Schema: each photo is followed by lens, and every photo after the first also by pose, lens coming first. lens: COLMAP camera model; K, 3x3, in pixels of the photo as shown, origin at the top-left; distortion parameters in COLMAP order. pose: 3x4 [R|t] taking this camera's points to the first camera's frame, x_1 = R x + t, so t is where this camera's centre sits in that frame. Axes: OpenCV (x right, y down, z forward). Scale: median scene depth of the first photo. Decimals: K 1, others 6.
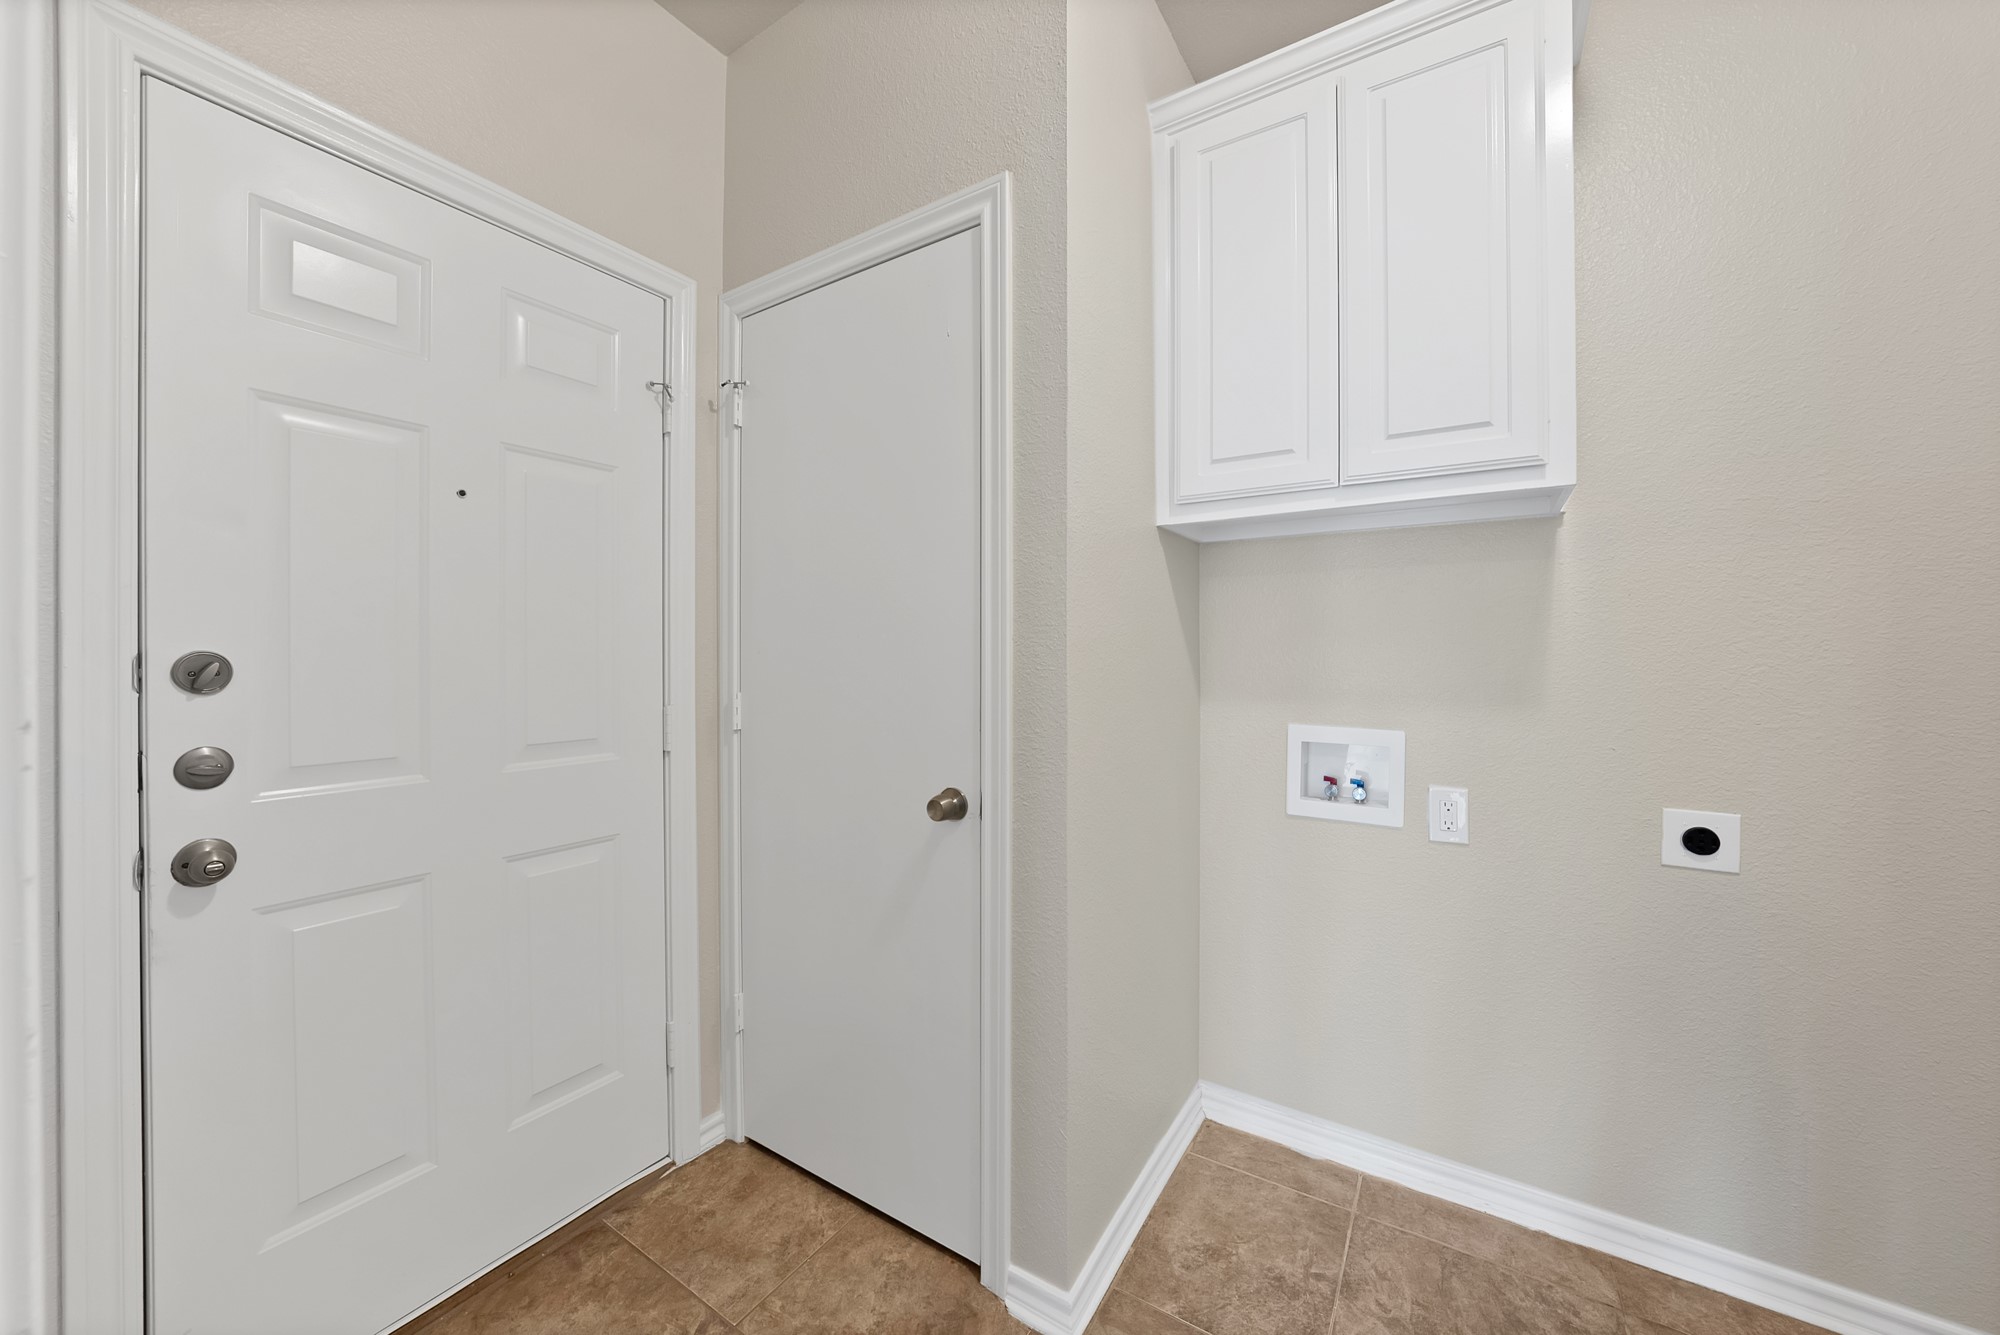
lens RADIAL K [[727.2, 0, 997.0], [0, 727.2, 647.7], [0, 0, 1]] dist [-0.012705, -0.000107]
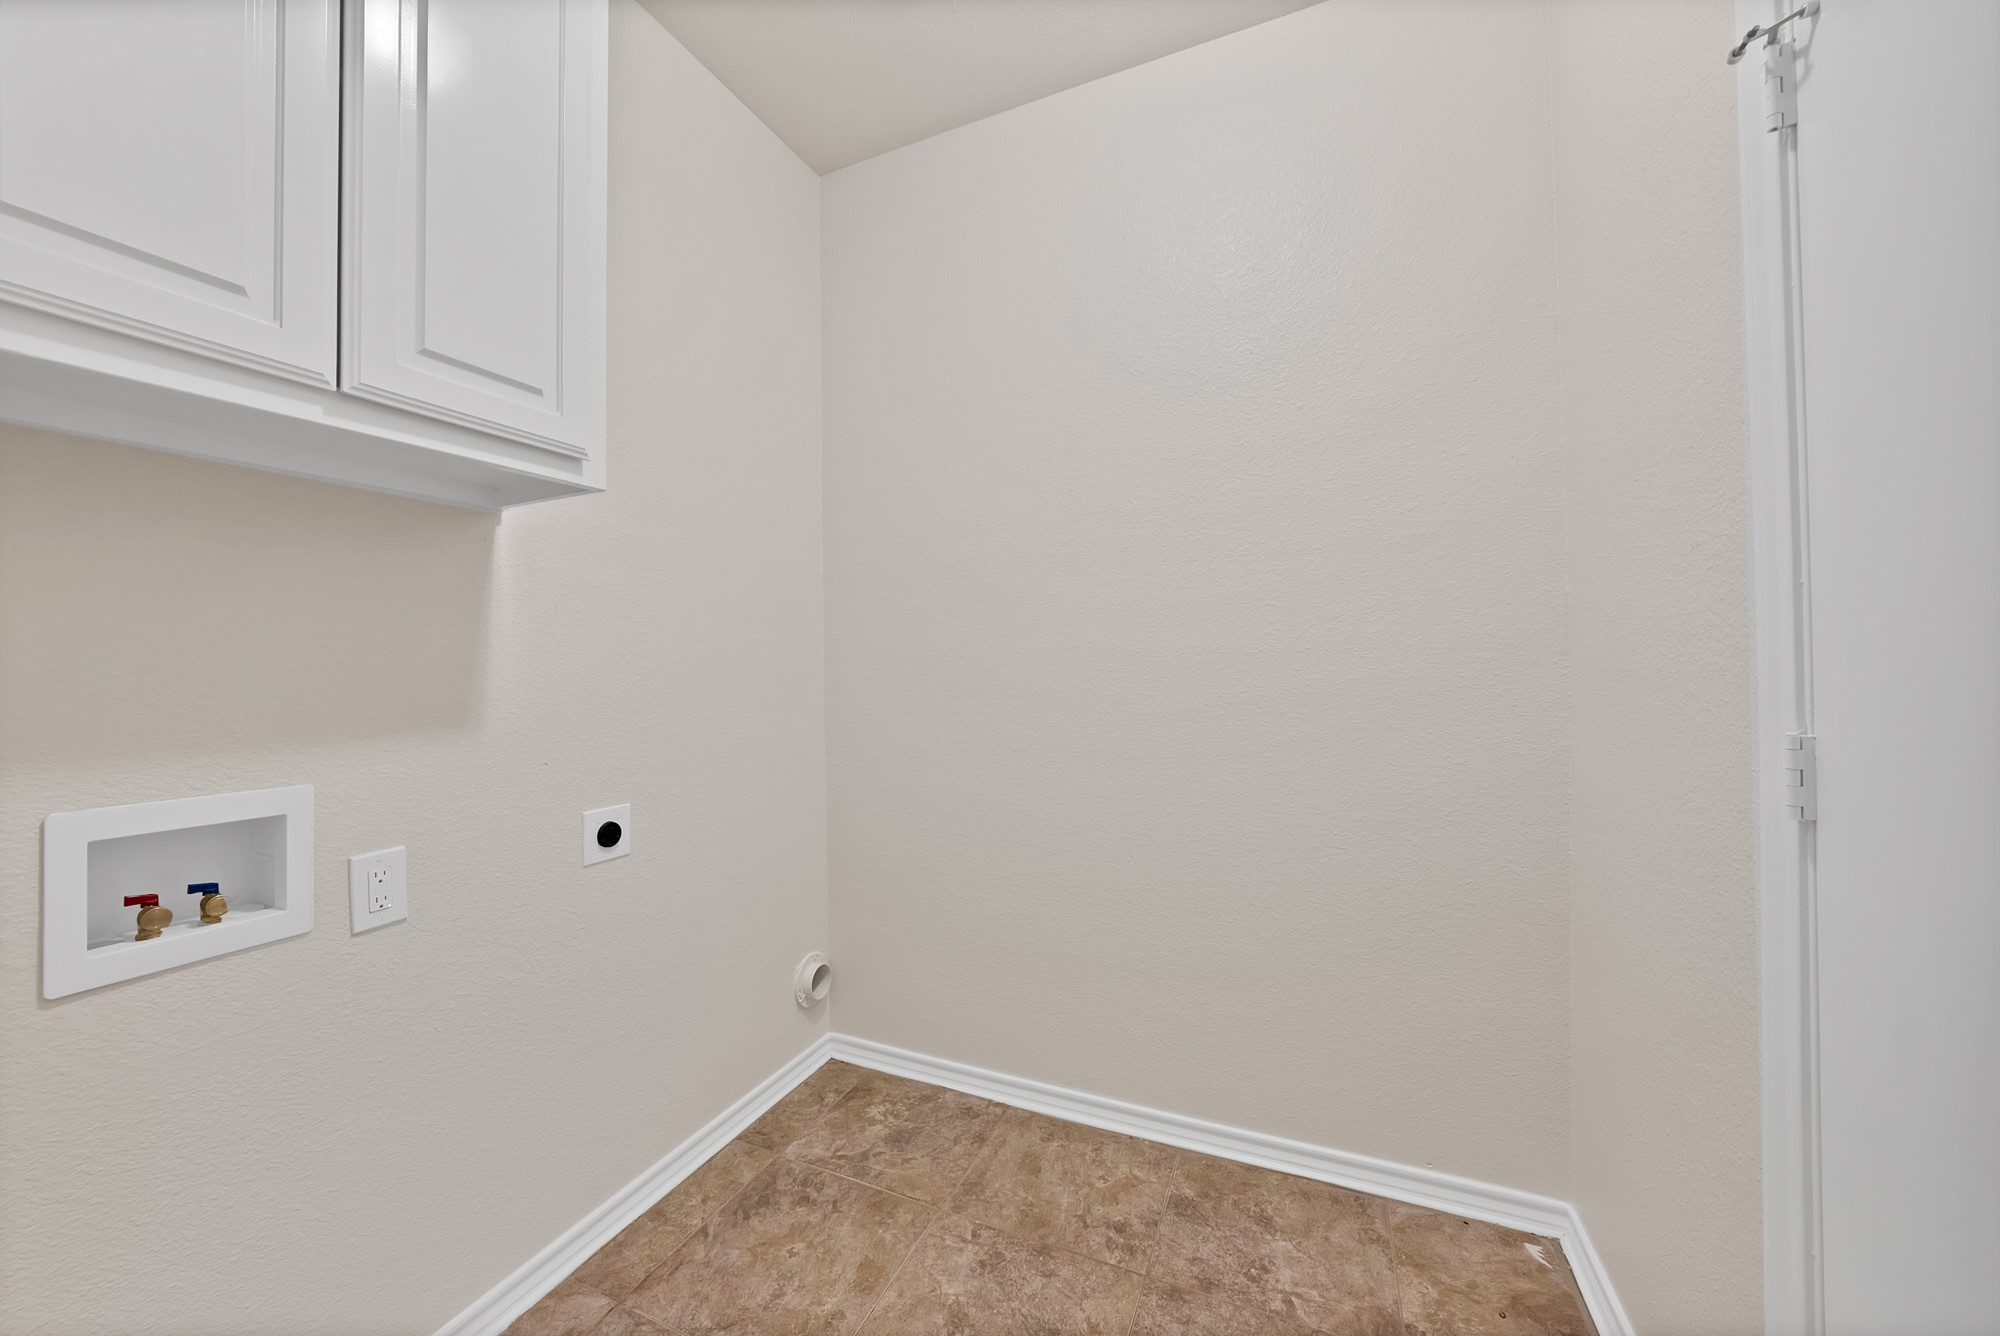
lens RADIAL K [[727.2, 0, 997.0], [0, 727.2, 648.2], [0, 0, 1]] dist [-0.012705, -0.000107]
pose [[-0.168421, 0.014459, 0.985609, -0.217125], [0.001499, 0.999895, -0.014412, 0.001894], [-0.985714, -0.000950, -0.168425, 0.559808]]
